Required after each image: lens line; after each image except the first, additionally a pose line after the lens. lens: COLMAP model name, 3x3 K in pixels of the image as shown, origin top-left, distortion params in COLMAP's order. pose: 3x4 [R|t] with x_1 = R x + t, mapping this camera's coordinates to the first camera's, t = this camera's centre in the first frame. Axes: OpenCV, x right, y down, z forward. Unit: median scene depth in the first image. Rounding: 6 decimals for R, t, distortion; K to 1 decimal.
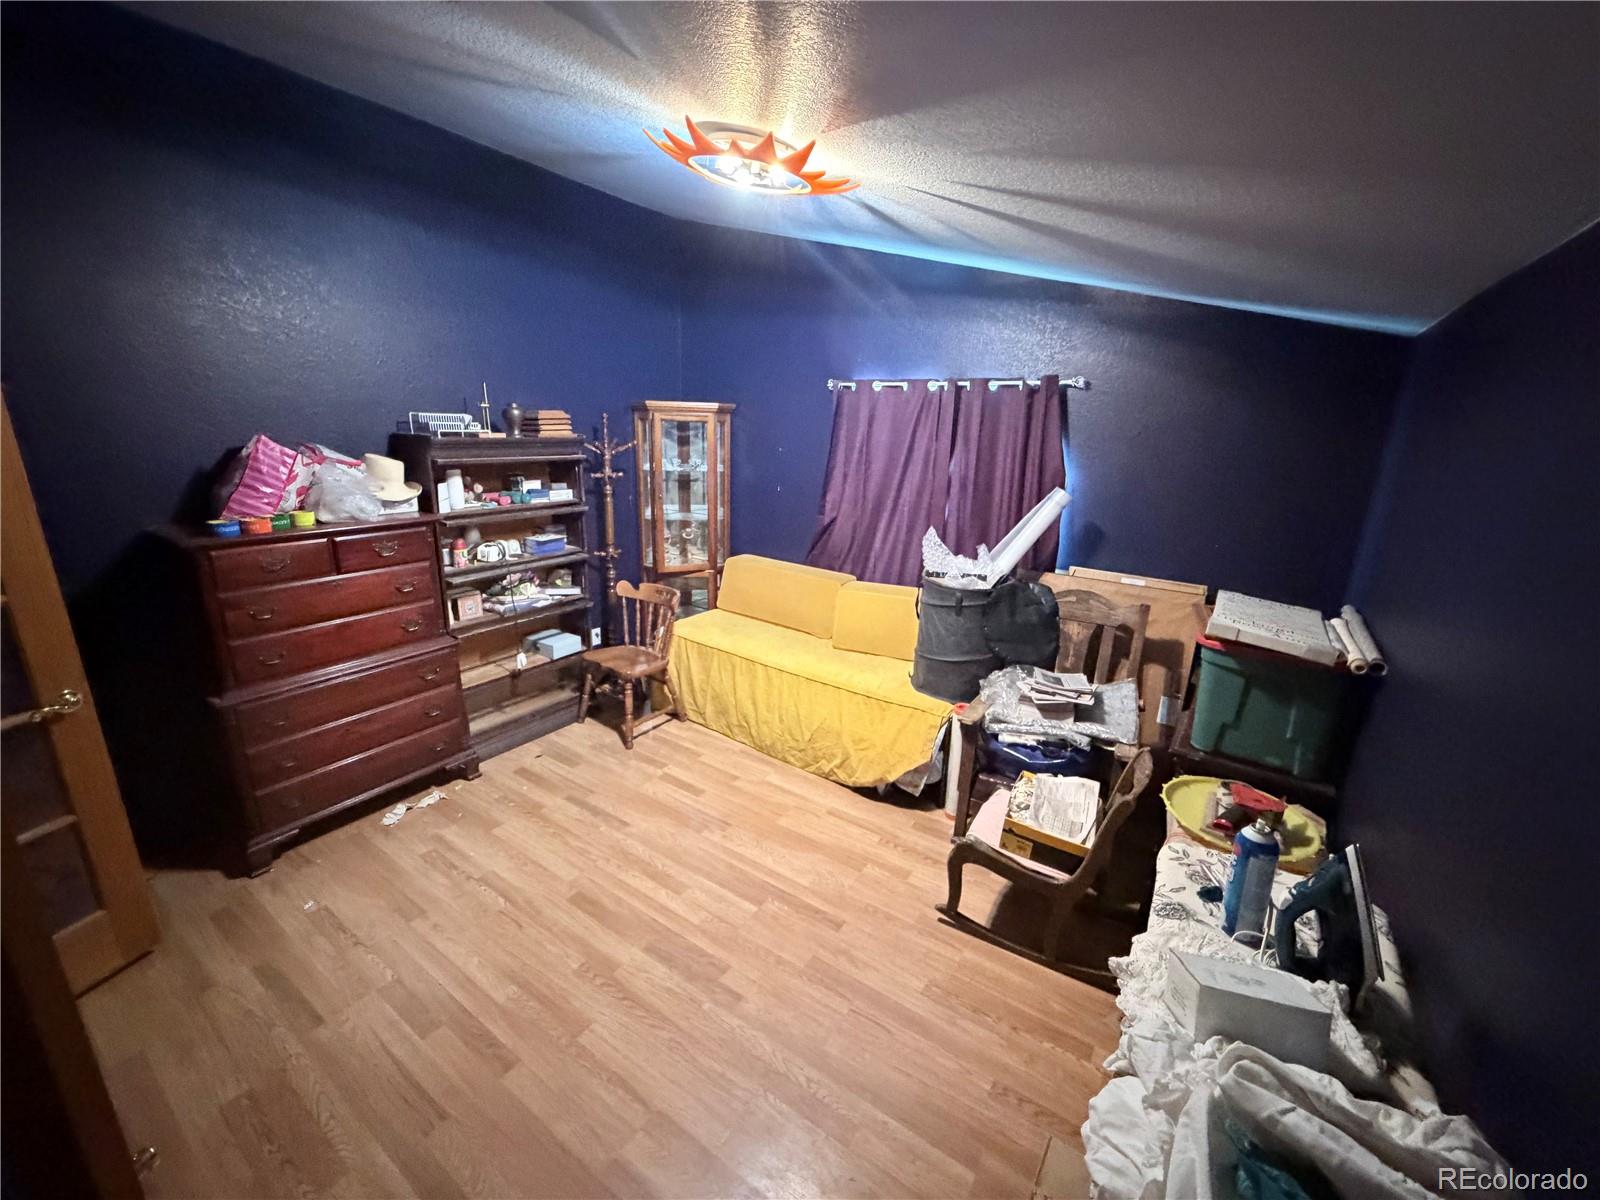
lens RADIAL K [[637.1, 0, 793.3], [0, 637.1, 597.5], [0, 0, 1]] dist [-0.000215, 0.000245]
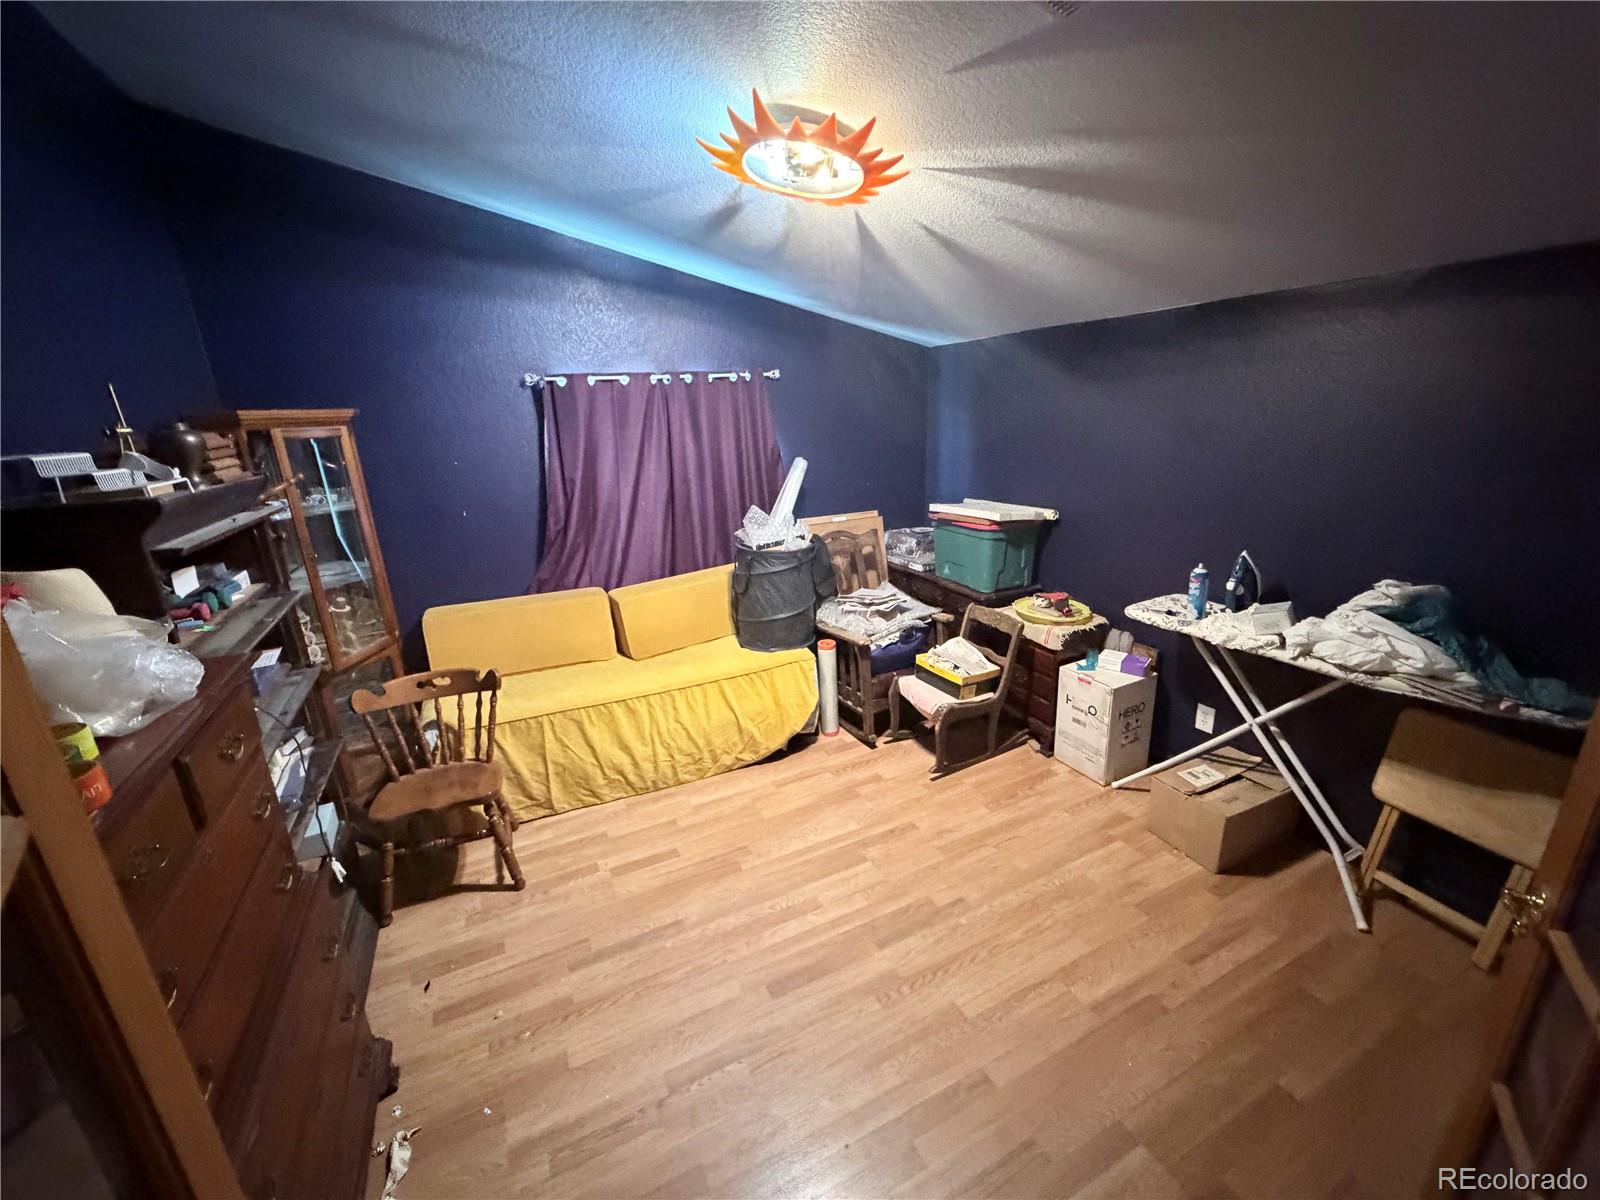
lens RADIAL K [[637.1, 0, 790.8], [0, 637.1, 597.5], [0, 0, 1]] dist [-0.000215, 0.000245]
pose [[0.497304, -0.291999, 0.816961, -0.714874], [0.285572, 0.944278, 0.163669, -0.124293], [-0.819229, 0.151908, 0.552980, 0.360638]]
